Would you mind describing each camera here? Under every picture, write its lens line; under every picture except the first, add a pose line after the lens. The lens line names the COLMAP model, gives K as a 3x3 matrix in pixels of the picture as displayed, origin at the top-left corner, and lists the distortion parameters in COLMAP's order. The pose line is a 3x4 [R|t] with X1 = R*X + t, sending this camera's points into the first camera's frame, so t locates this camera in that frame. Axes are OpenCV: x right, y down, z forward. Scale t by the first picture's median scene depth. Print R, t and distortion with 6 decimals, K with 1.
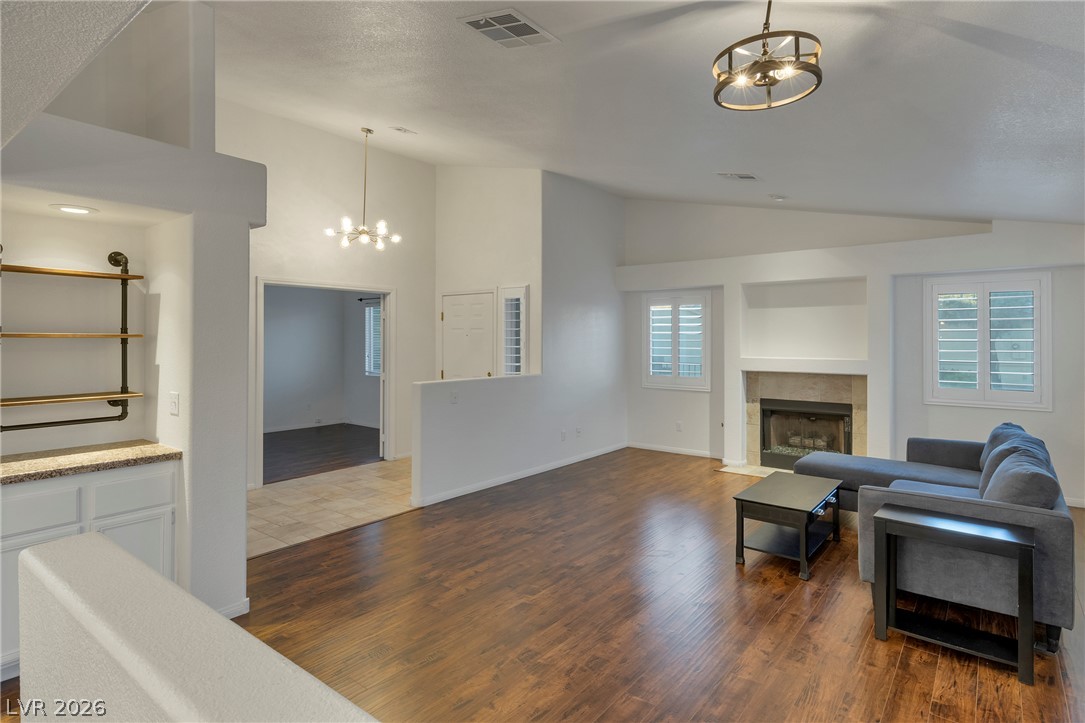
lens RADIAL K [[573.7, 0, 541.2], [0, 573.7, 333.9], [0, 0, 1]] dist [0.007798, -0.004985]
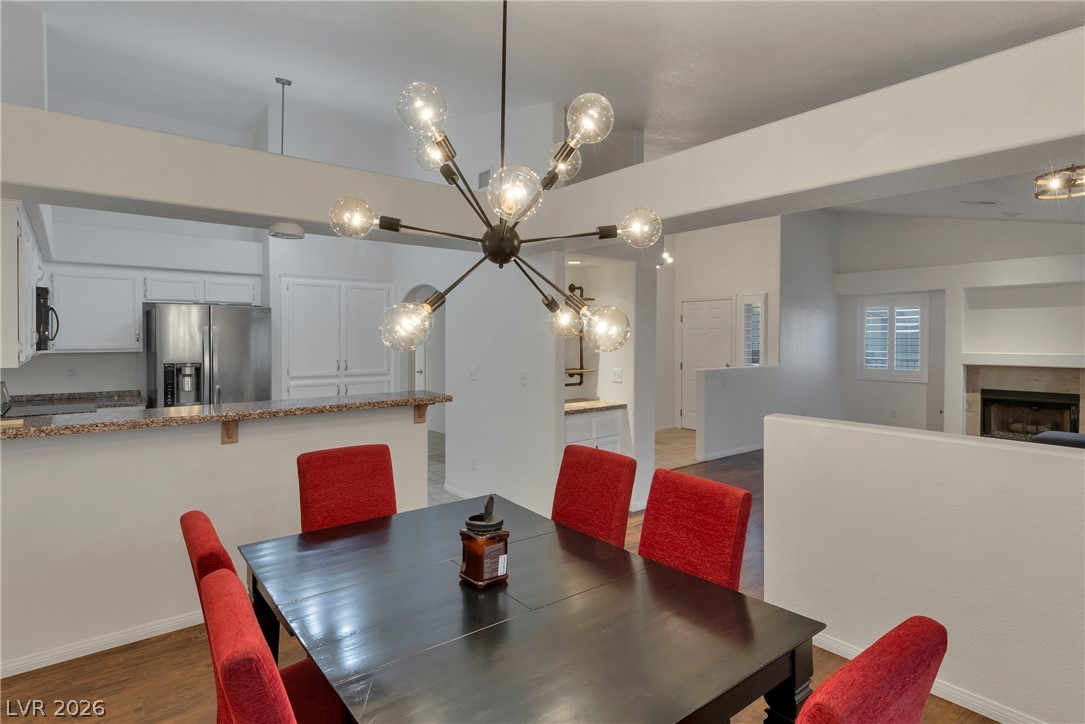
lens RADIAL K [[573.7, 0, 531.7], [0, 573.7, 345.6], [0, 0, 1]] dist [0.007798, -0.004985]
pose [[0.974926, 0.001910, -0.222523, -0.269020], [0.003101, 0.999750, 0.022164, -0.001490], [0.222510, -0.022299, 0.974675, -0.352940]]
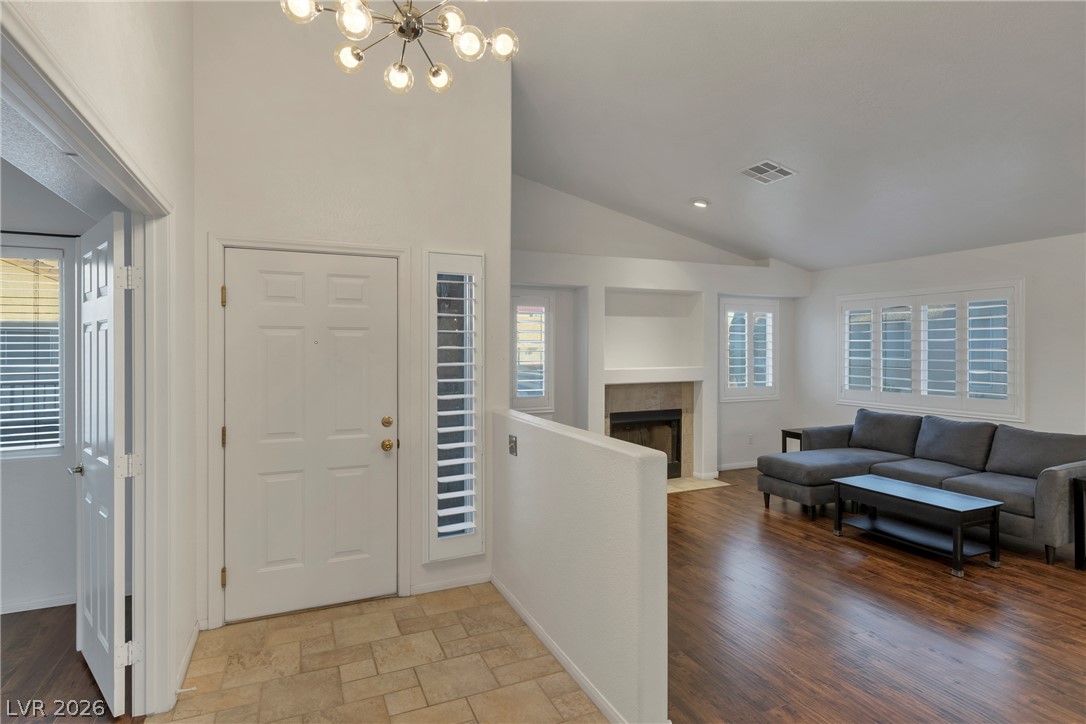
lens RADIAL K [[574.2, 0, 556.2], [0, 574.2, 347.3], [0, 0, 1]] dist [0.007798, -0.004985]
pose [[0.457964, -0.001486, 0.888969, -0.552383], [-0.004242, 0.999984, 0.003857, 0.004006], [-0.888961, -0.005538, 0.457950, 0.762553]]
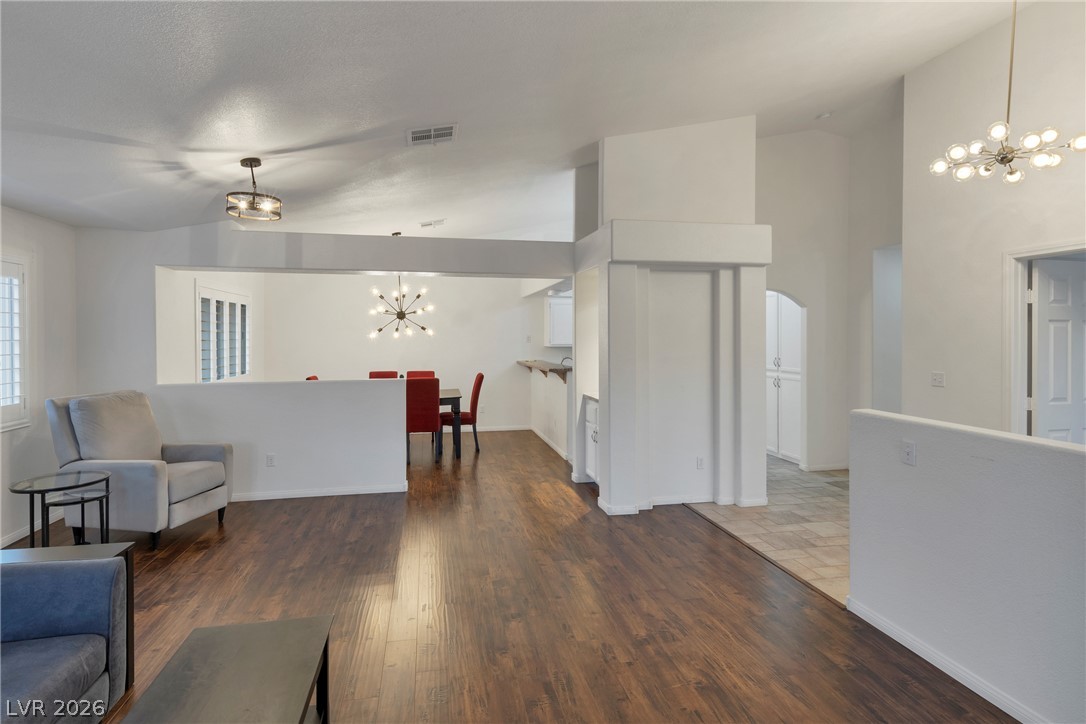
lens RADIAL K [[574.2, 0, 546.8], [0, 574.2, 340.4], [0, 0, 1]] dist [0.007798, -0.004985]
pose [[-0.644690, 0.001324, -0.764443, 0.413920], [0.004116, 0.999990, -0.001739, 0.009569], [0.764433, -0.004267, -0.644689, 1.001883]]
